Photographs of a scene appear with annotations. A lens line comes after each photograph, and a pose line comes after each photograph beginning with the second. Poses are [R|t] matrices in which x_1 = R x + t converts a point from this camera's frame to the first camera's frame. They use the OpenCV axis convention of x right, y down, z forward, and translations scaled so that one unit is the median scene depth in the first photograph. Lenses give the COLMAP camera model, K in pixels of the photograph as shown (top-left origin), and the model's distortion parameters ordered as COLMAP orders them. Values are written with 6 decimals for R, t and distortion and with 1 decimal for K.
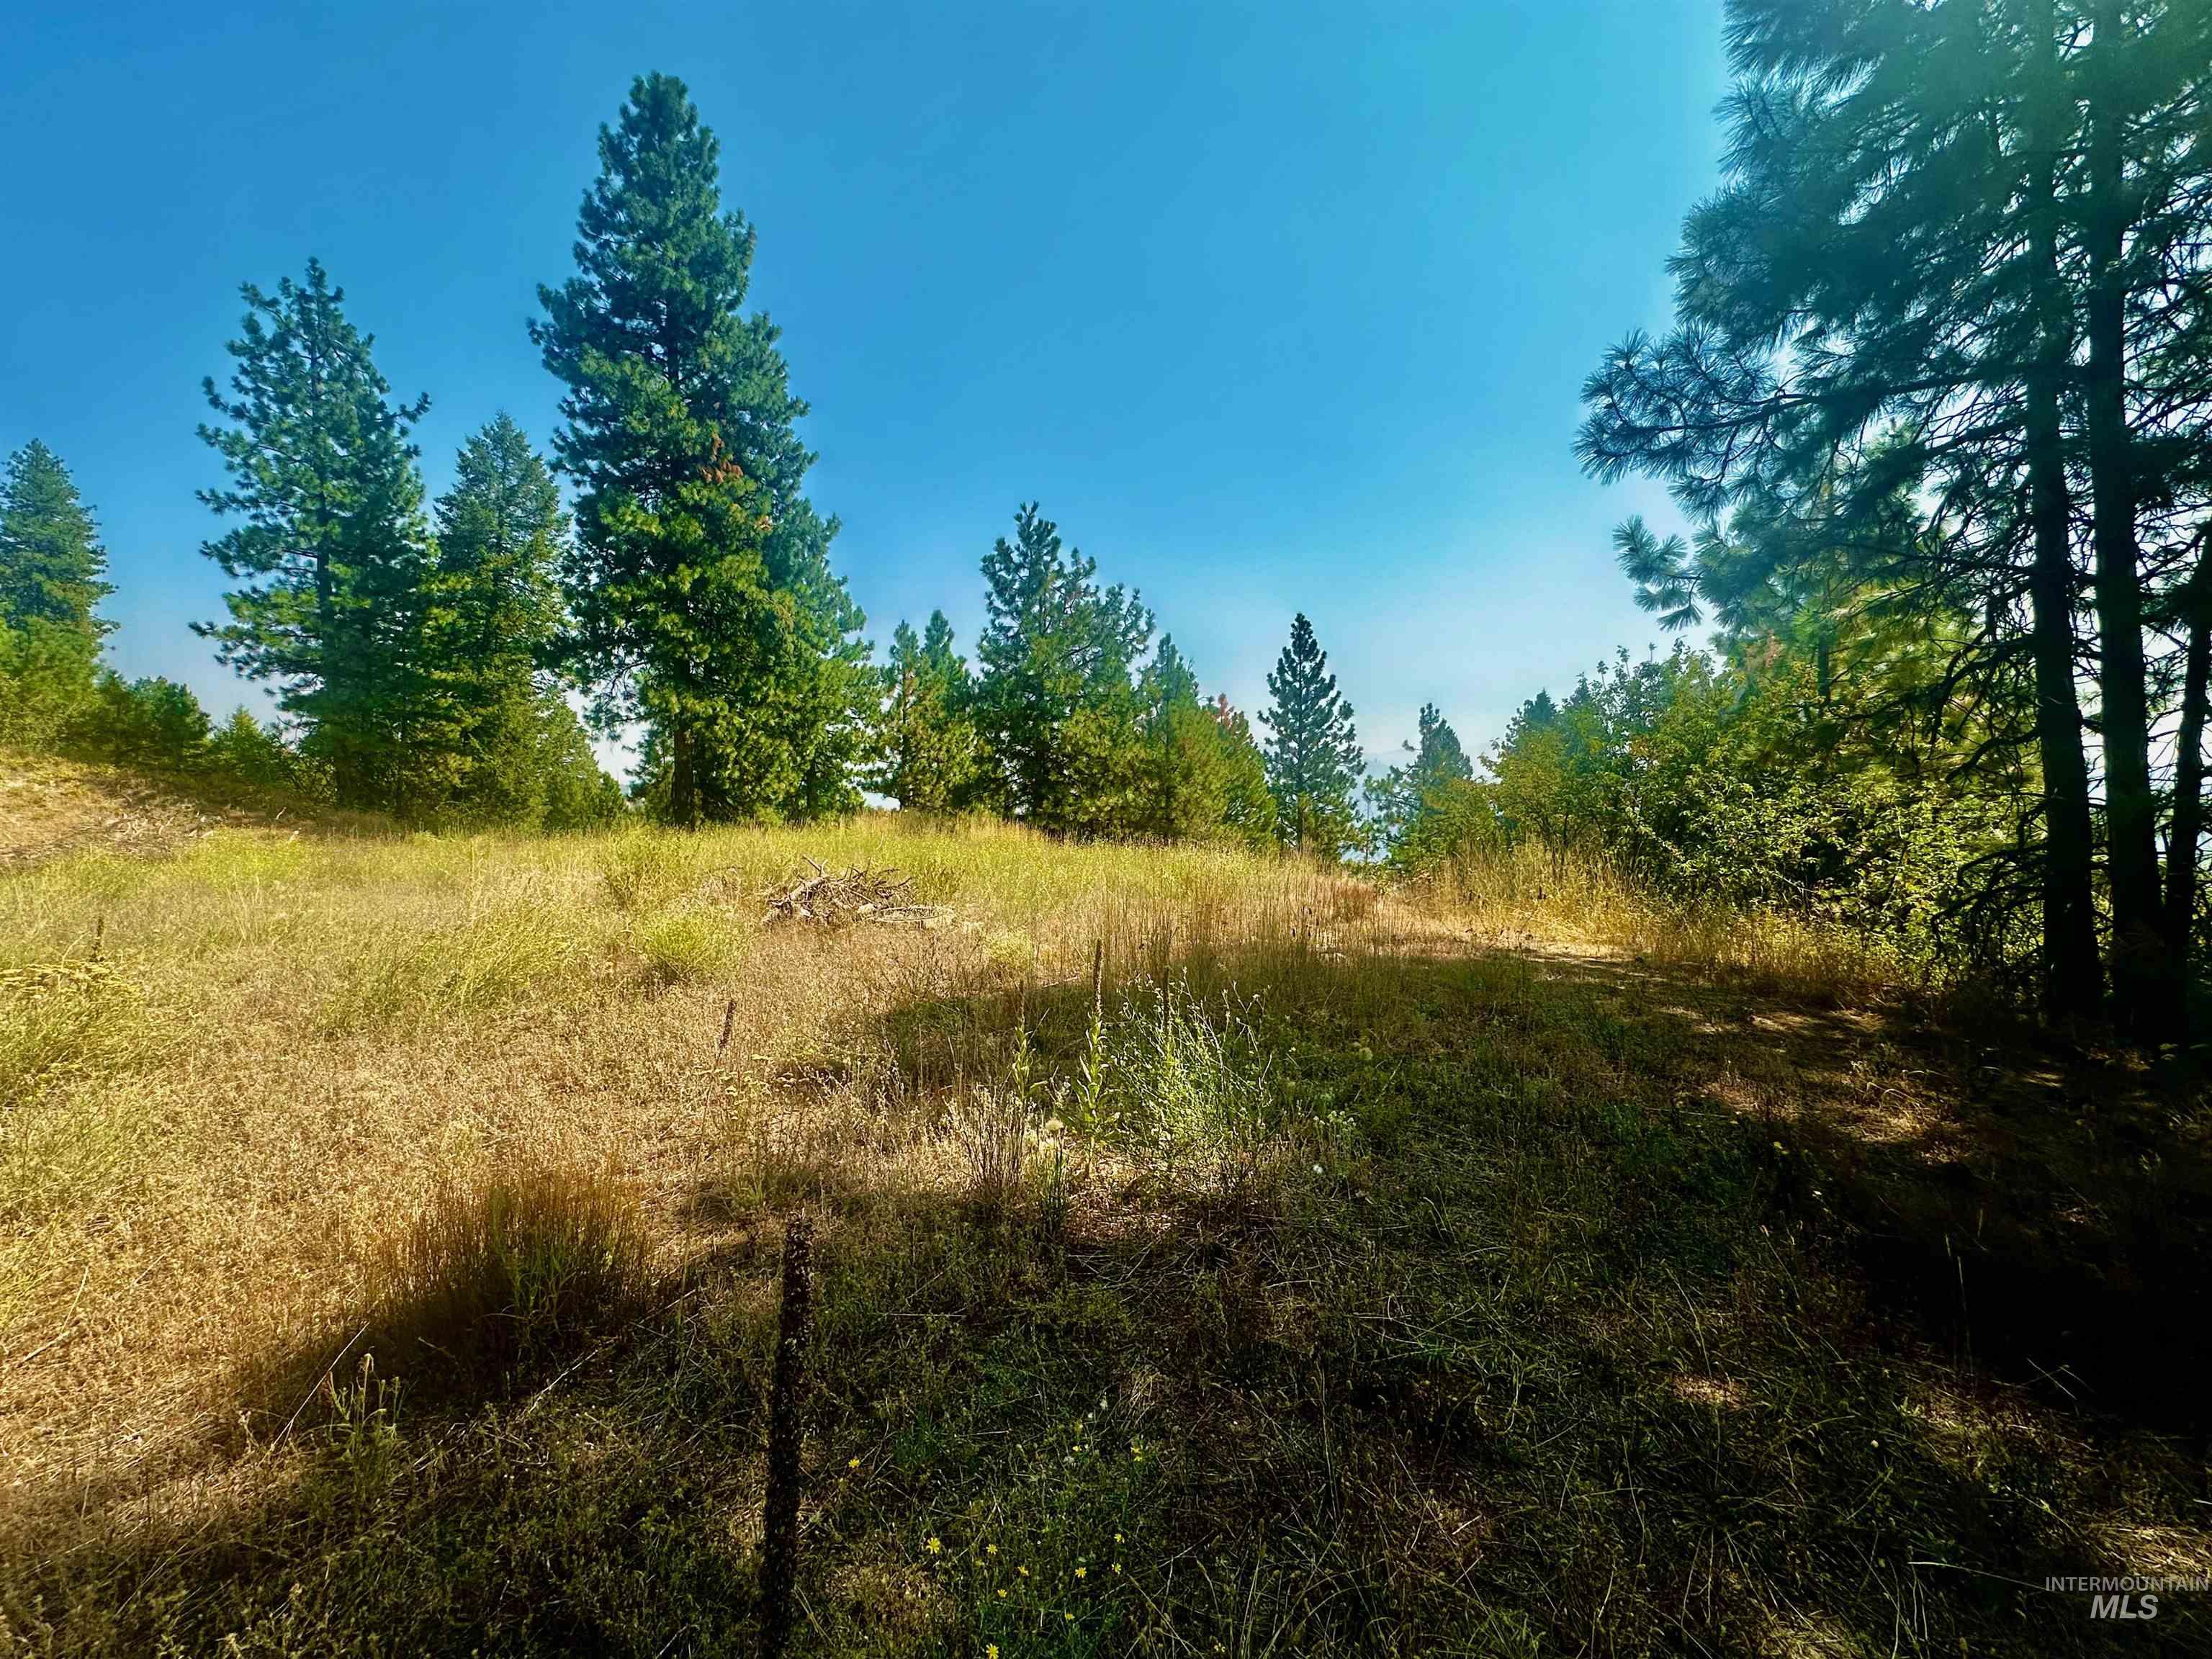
lens RADIAL K [[884.6, 0, 1100.9], [0, 884.6, 833.1], [0, 0, 1]] dist [-0.002456, -0.000345]
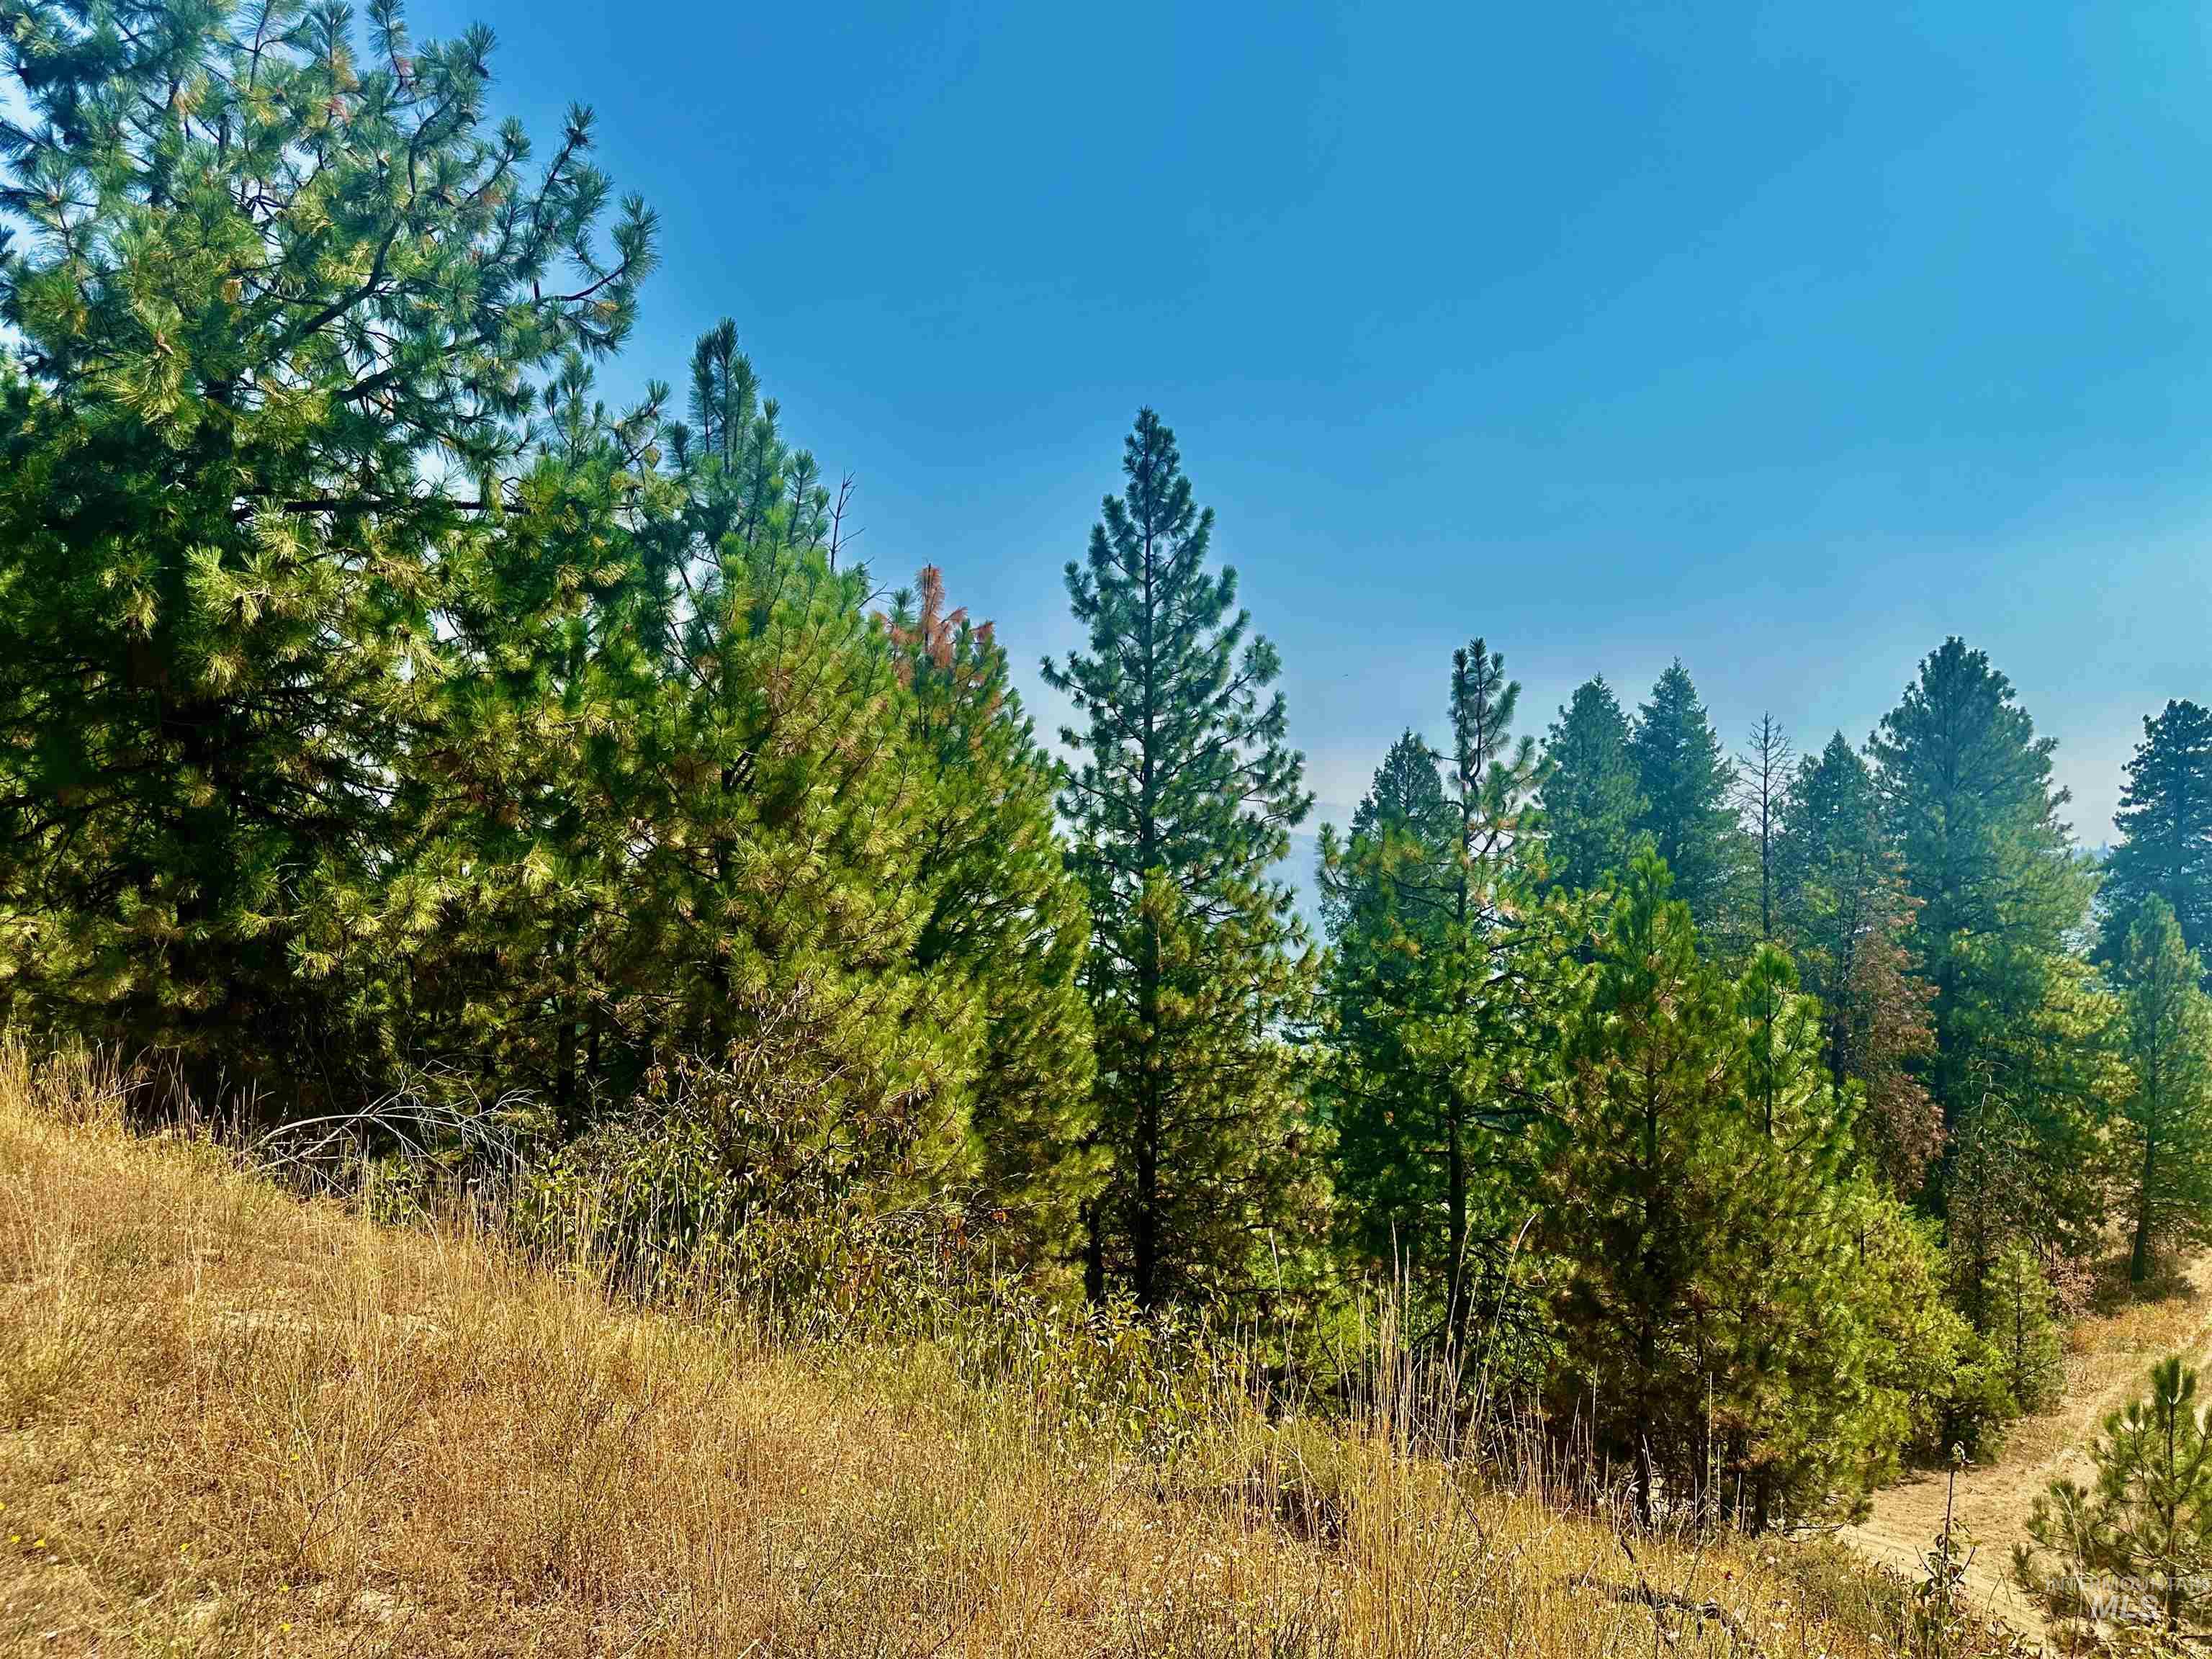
lens RADIAL K [[1547.3, 0, 1105.8], [0, 1547.3, 829.5], [0, 0, 1]] dist [0.000052, -0.000009]
pose [[0.978582, 0.014411, 0.205351, 0.069007], [0.000054, 0.997528, -0.070265, -0.015402], [-0.205856, 0.068771, 0.976163, 0.347202]]
